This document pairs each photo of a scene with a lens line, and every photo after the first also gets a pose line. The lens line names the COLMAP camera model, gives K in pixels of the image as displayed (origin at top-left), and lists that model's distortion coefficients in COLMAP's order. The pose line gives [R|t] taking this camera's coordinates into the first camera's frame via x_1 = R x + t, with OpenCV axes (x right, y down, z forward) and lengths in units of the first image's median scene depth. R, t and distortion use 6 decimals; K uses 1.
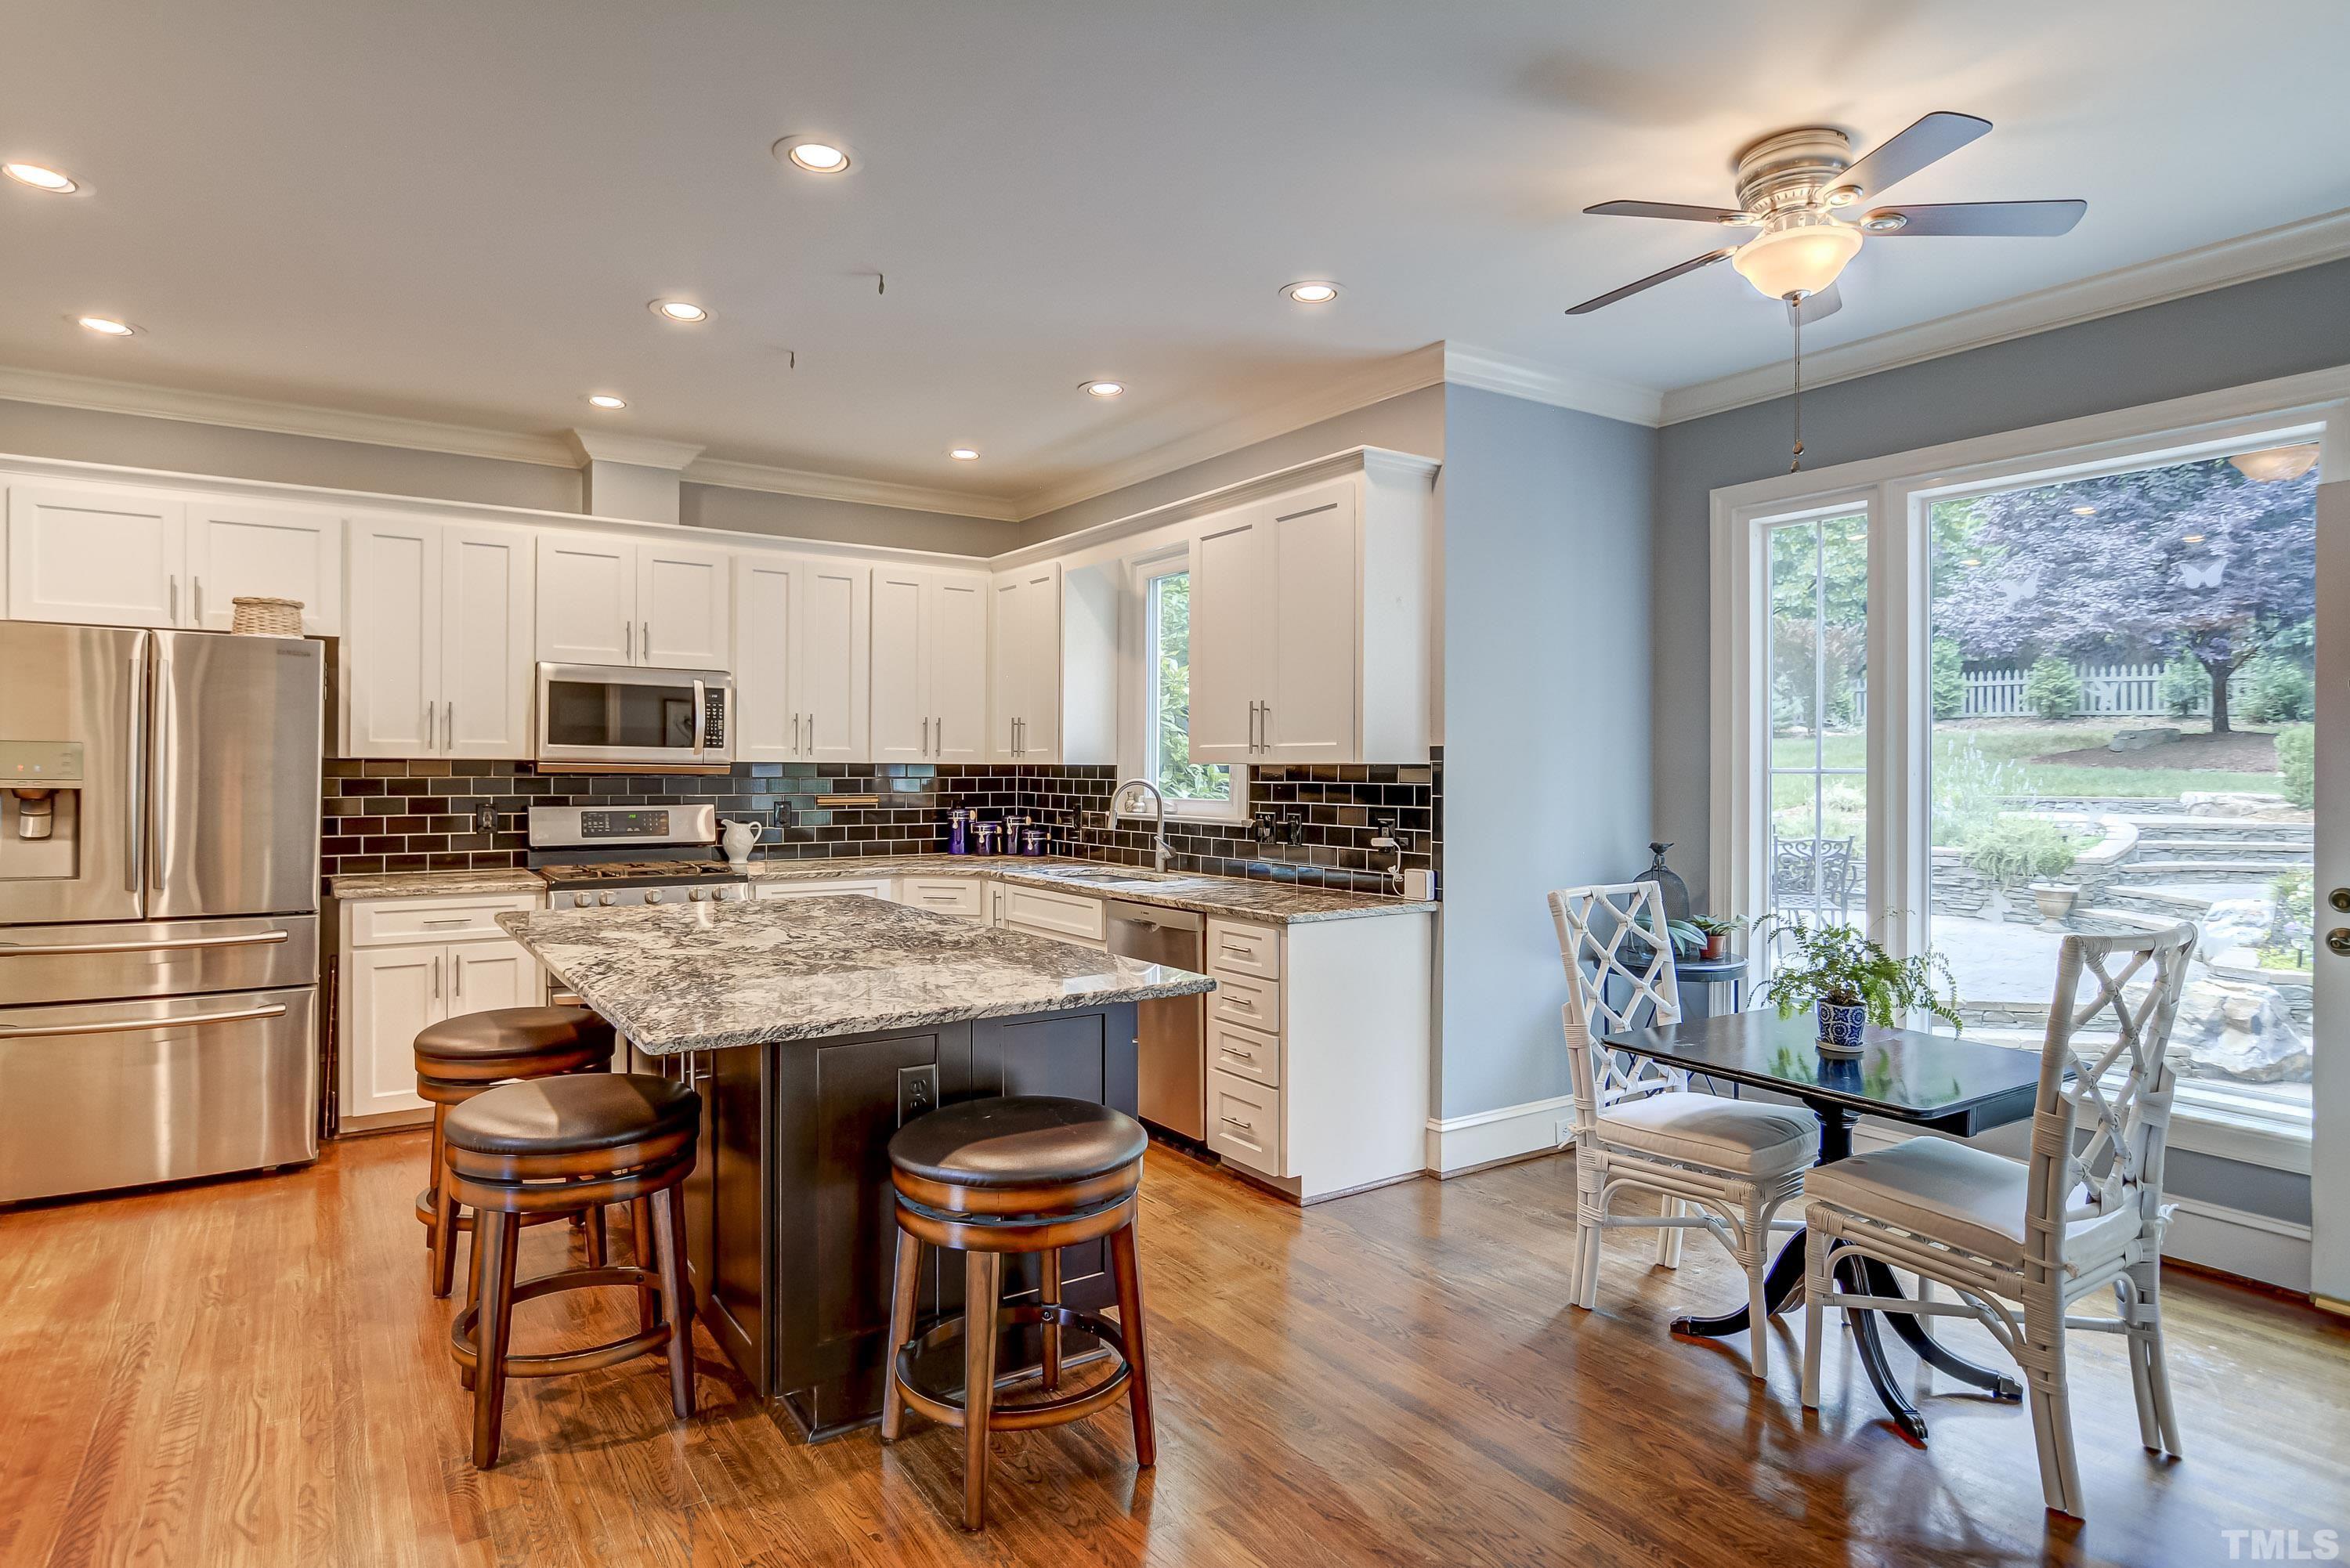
lens RADIAL K [[1270.7, 0, 1168.2], [0, 1270.7, 779.9], [0, 0, 1]] dist [-0.012414, 0.007435]
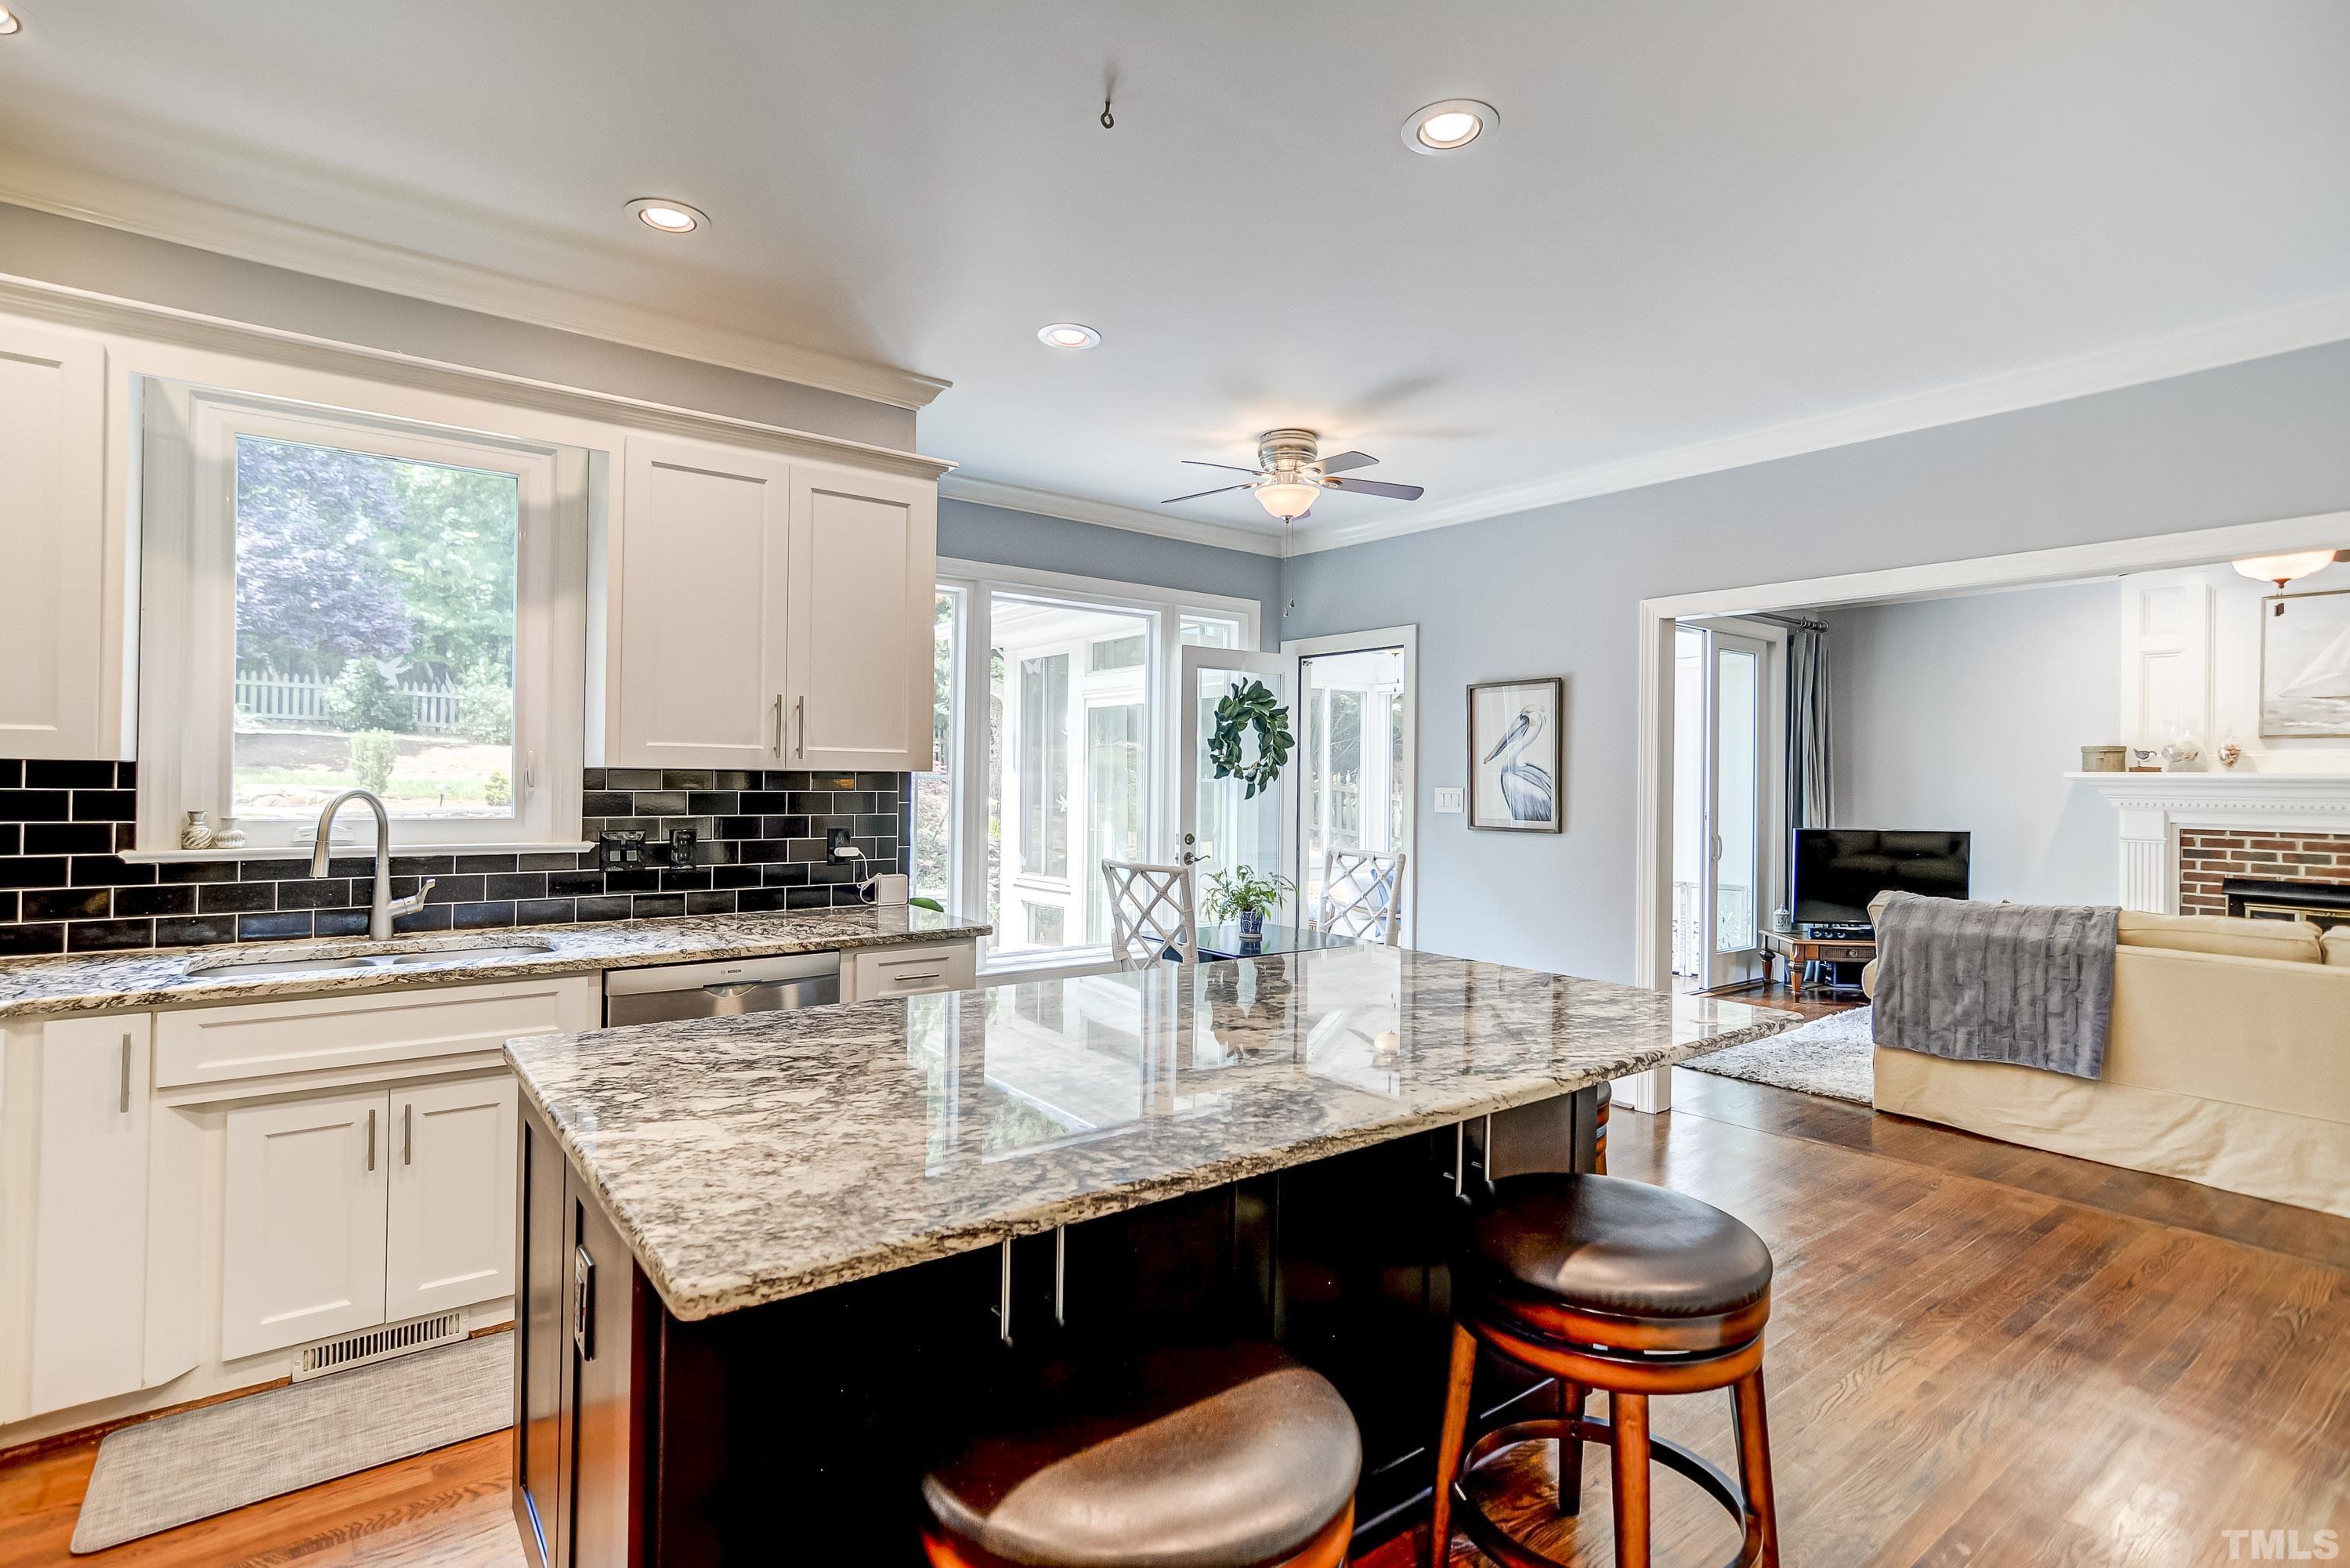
lens RADIAL K [[1129.4, 0, 1164.9], [0, 1129.4, 774.4], [0, 0, 1]] dist [-0.008619, 0.005914]
pose [[-0.054936, 0.001152, 0.998489, -0.589587], [-0.003994, 0.999991, -0.001374, -0.008120], [-0.998482, -0.004063, -0.054931, 0.676939]]
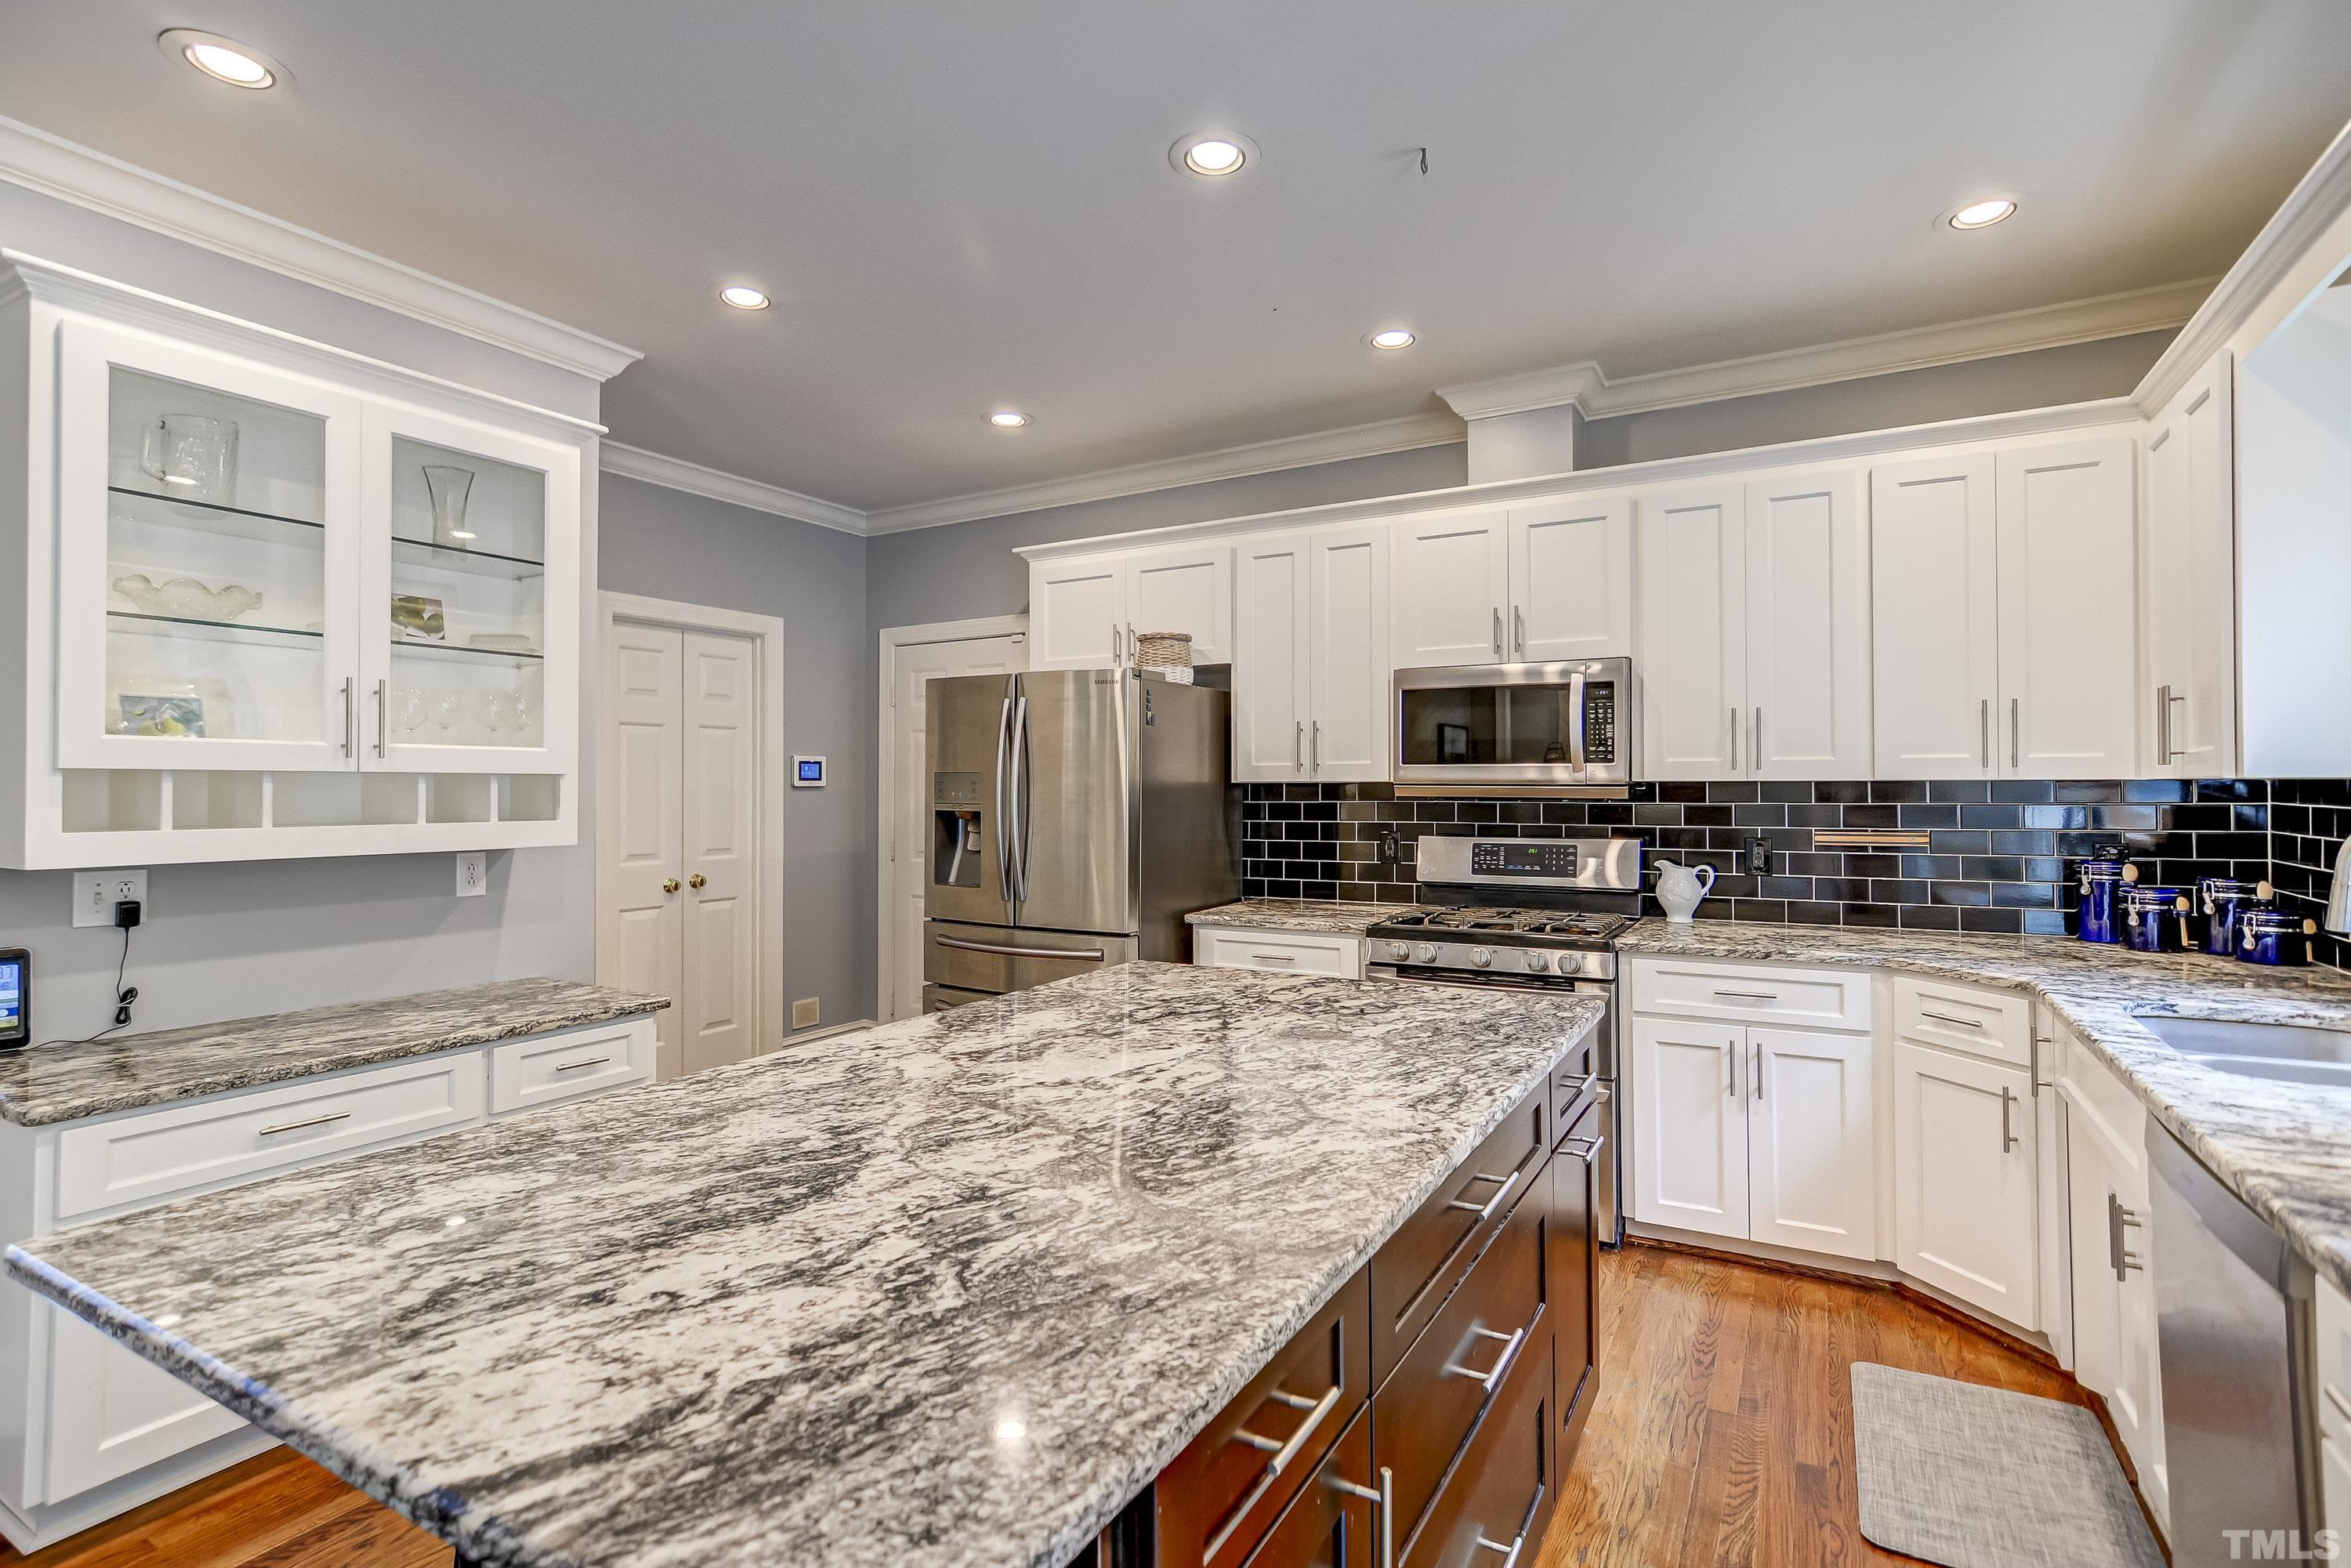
lens RADIAL K [[1129.9, 0, 1156.6], [0, 1129.9, 767.6], [0, 0, 1]] dist [-0.008619, 0.005914]
pose [[0.430572, -0.025345, -0.902200, 0.126895], [-0.002208, 0.999573, -0.029134, -0.002675], [0.902554, 0.014537, 0.430332, 0.509040]]
